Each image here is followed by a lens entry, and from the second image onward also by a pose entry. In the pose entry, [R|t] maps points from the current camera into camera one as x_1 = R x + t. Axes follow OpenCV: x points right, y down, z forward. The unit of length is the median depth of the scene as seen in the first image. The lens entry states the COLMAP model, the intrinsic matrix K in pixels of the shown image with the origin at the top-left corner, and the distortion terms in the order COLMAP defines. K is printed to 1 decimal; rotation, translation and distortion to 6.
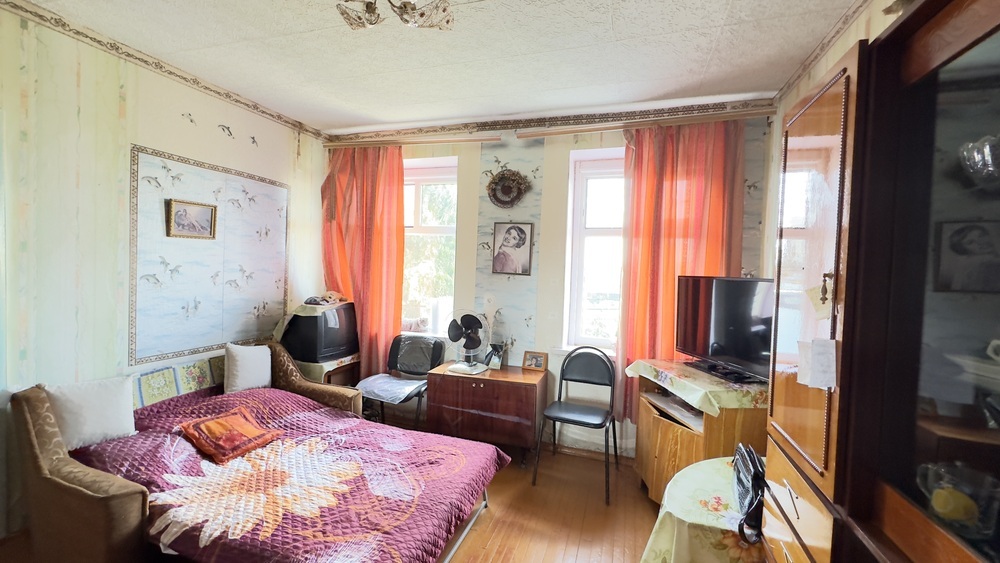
lens RADIAL K [[397.6, 0, 500.0], [0, 397.6, 281.3], [0, 0, 1]] dist [-0.001998, 0.000464]
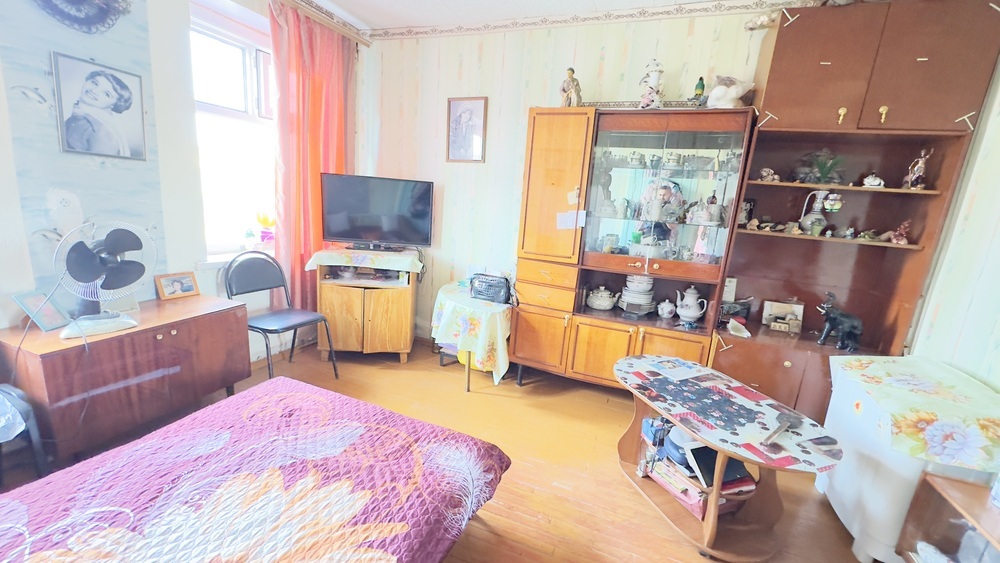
lens RADIAL K [[397.6, 0, 498.1], [0, 397.6, 280.9], [0, 0, 1]] dist [-0.001998, 0.000464]
pose [[0.050246, -0.234312, 0.970862, -0.617453], [-0.045374, 0.970551, 0.236585, -0.005070], [-0.997706, -0.055939, 0.038135, 0.412936]]
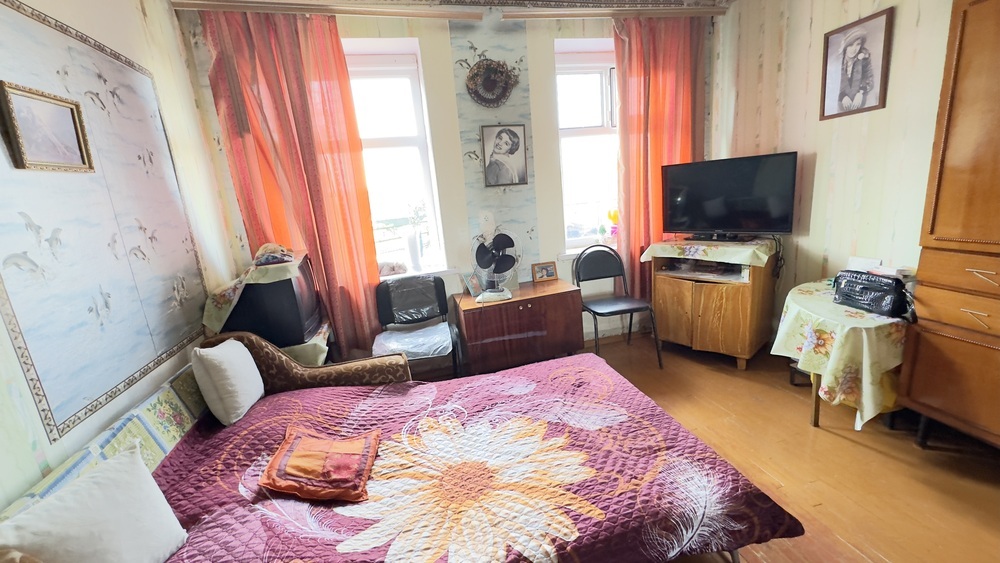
lens RADIAL K [[397.6, 0, 501.3], [0, 397.6, 280.3], [0, 0, 1]] dist [-0.001998, 0.000464]
pose [[0.830141, -0.232664, 0.506688, -0.533940], [0.138282, 0.966294, 0.217152, -0.007717], [-0.540133, -0.110201, 0.834333, 0.249441]]
